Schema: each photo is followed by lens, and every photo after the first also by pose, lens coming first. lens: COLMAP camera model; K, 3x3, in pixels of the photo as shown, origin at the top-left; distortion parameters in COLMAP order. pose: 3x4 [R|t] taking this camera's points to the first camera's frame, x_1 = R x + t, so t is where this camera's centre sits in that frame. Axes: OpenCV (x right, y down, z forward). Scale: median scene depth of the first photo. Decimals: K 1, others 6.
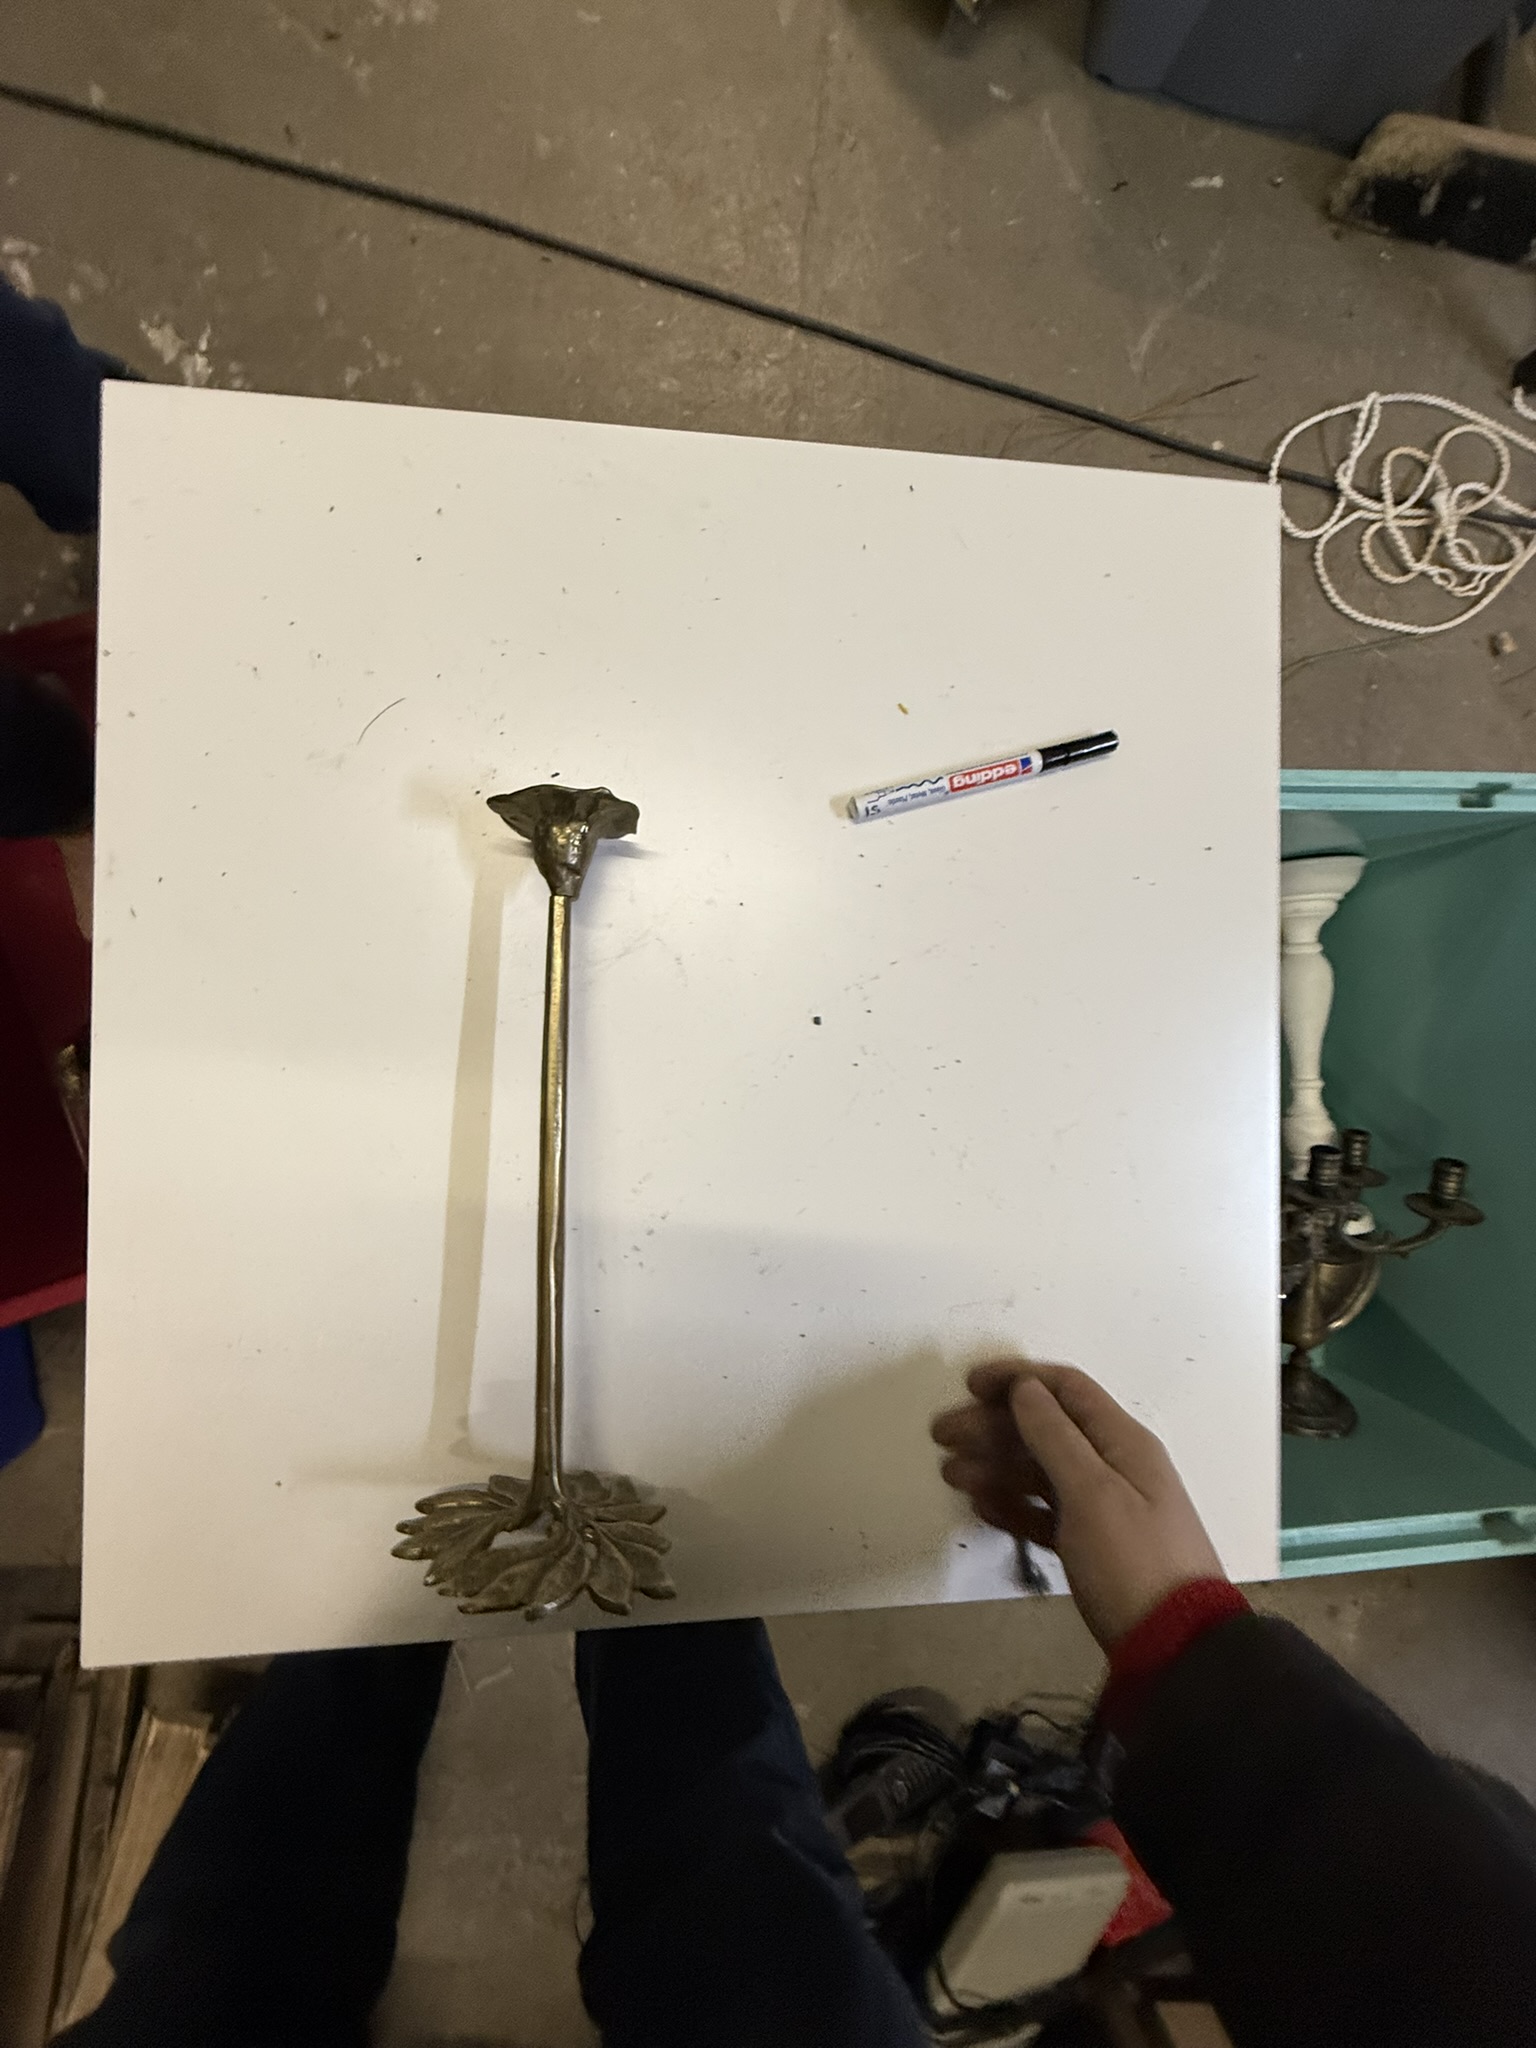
lens RADIAL K [[825.8, 0, 766.1], [0, 825.8, 1022.4], [0, 0, 1]] dist [-0.008522, 0.000214]
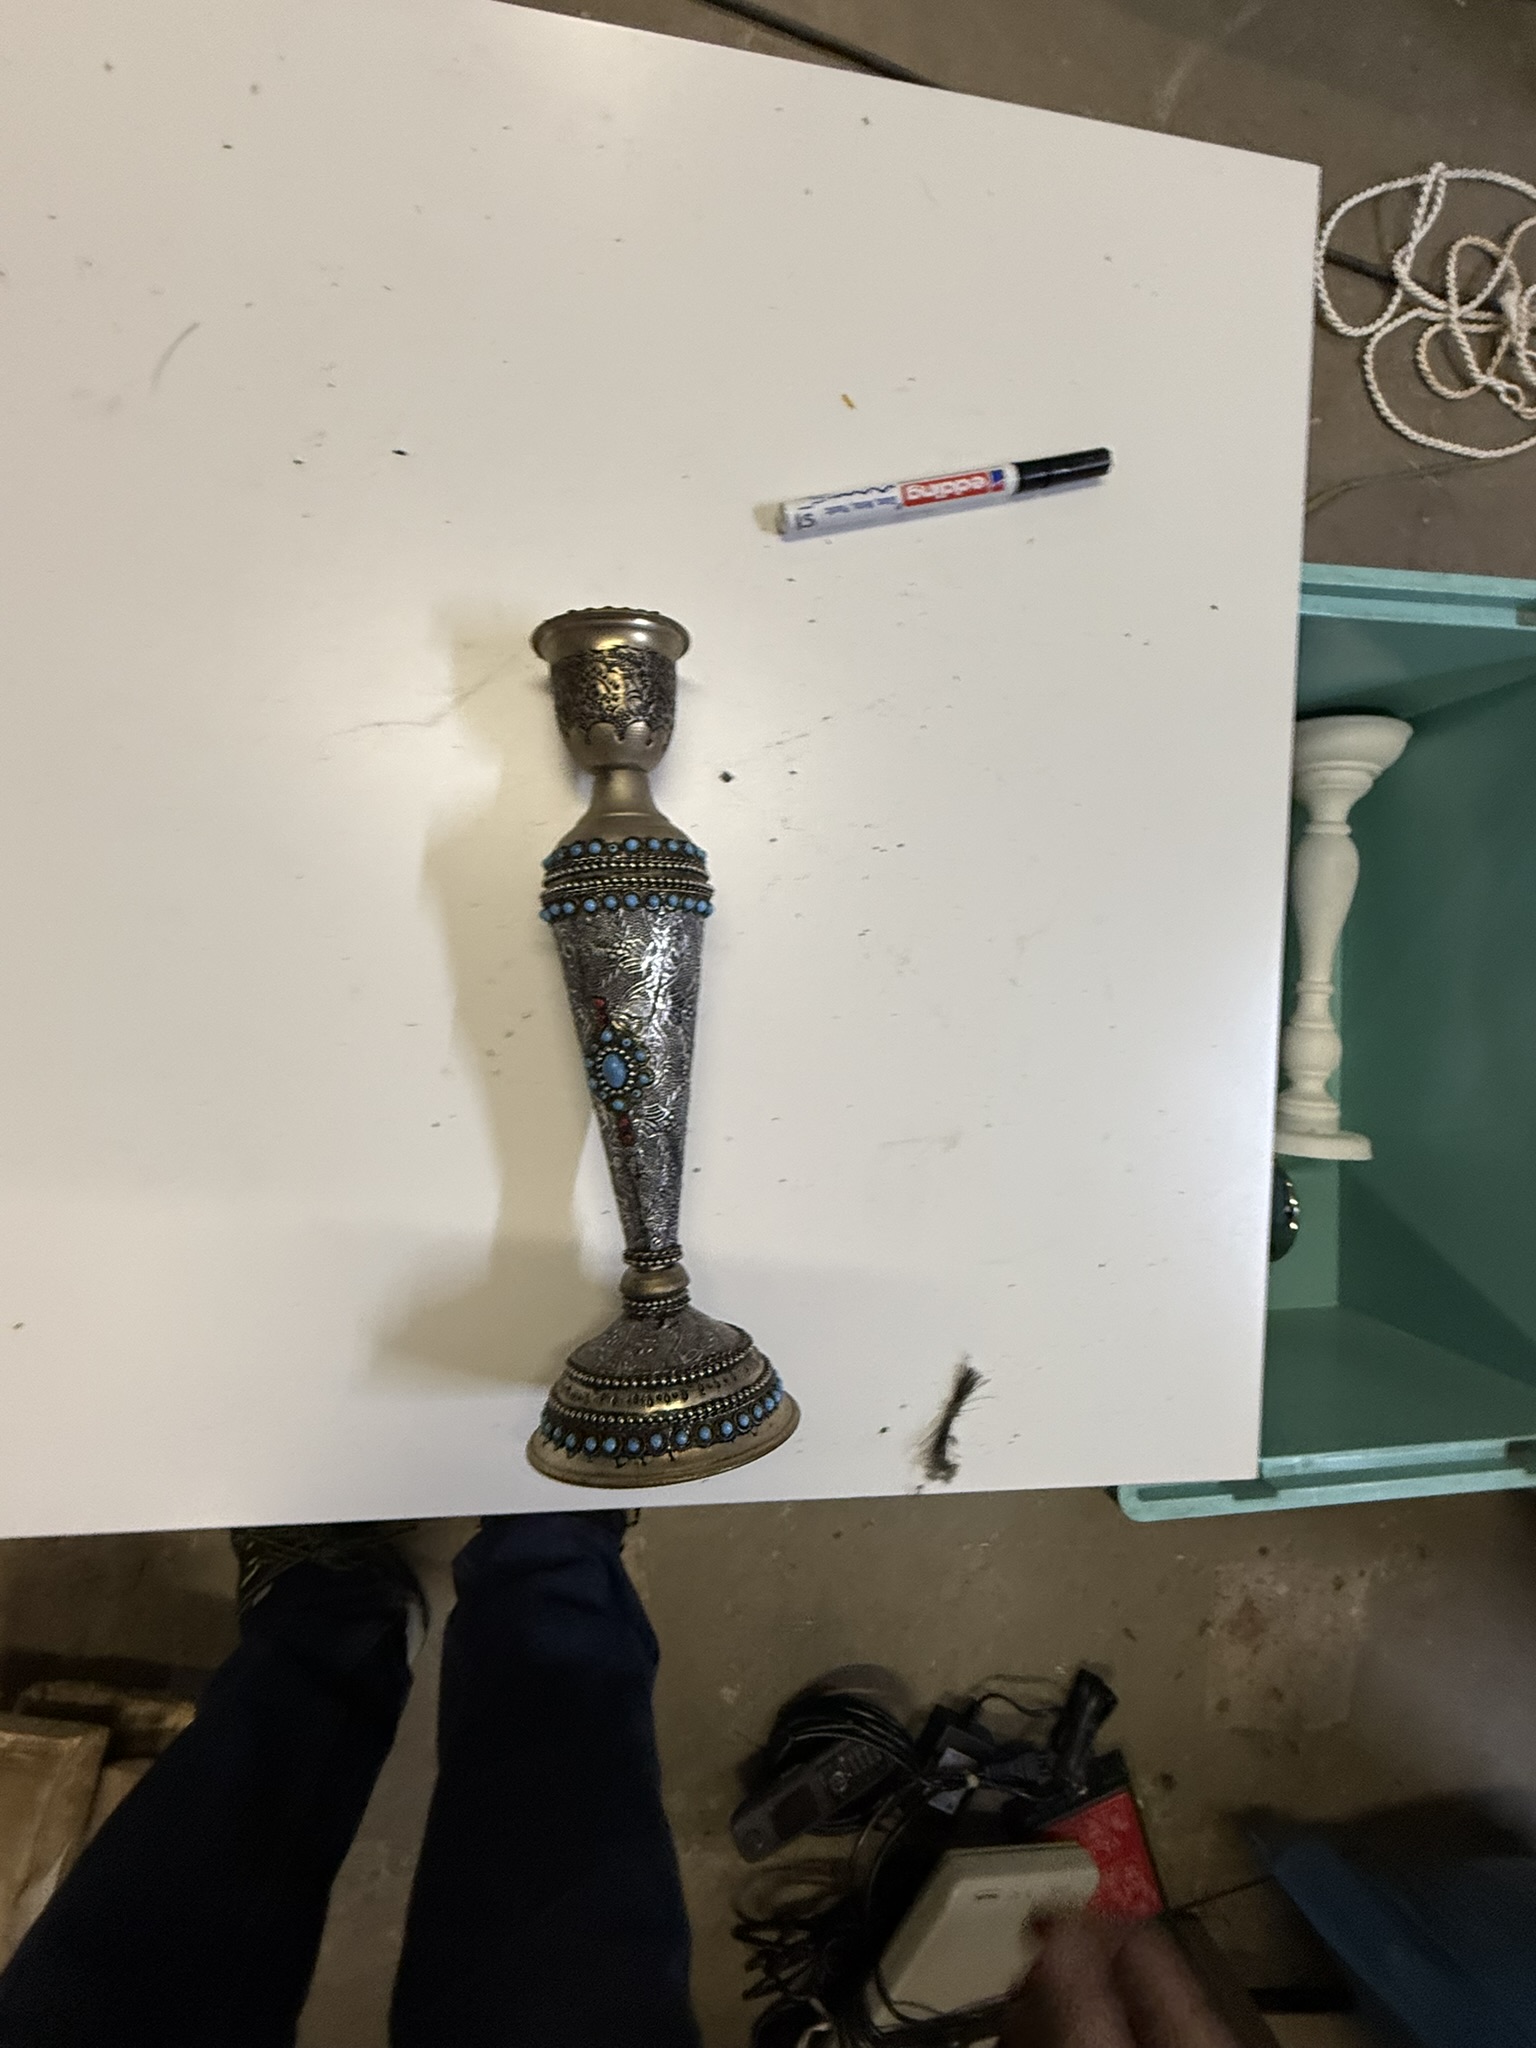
lens RADIAL K [[966.9, 0, 769.8], [0, 966.9, 1014.7], [0, 0, 1]] dist [-0.001838, -0.003216]
pose [[0.998759, 0.015208, 0.047417, 0.028496], [-0.016850, 0.999265, 0.034420, 0.095757], [-0.046858, -0.035176, 0.998282, 0.023217]]
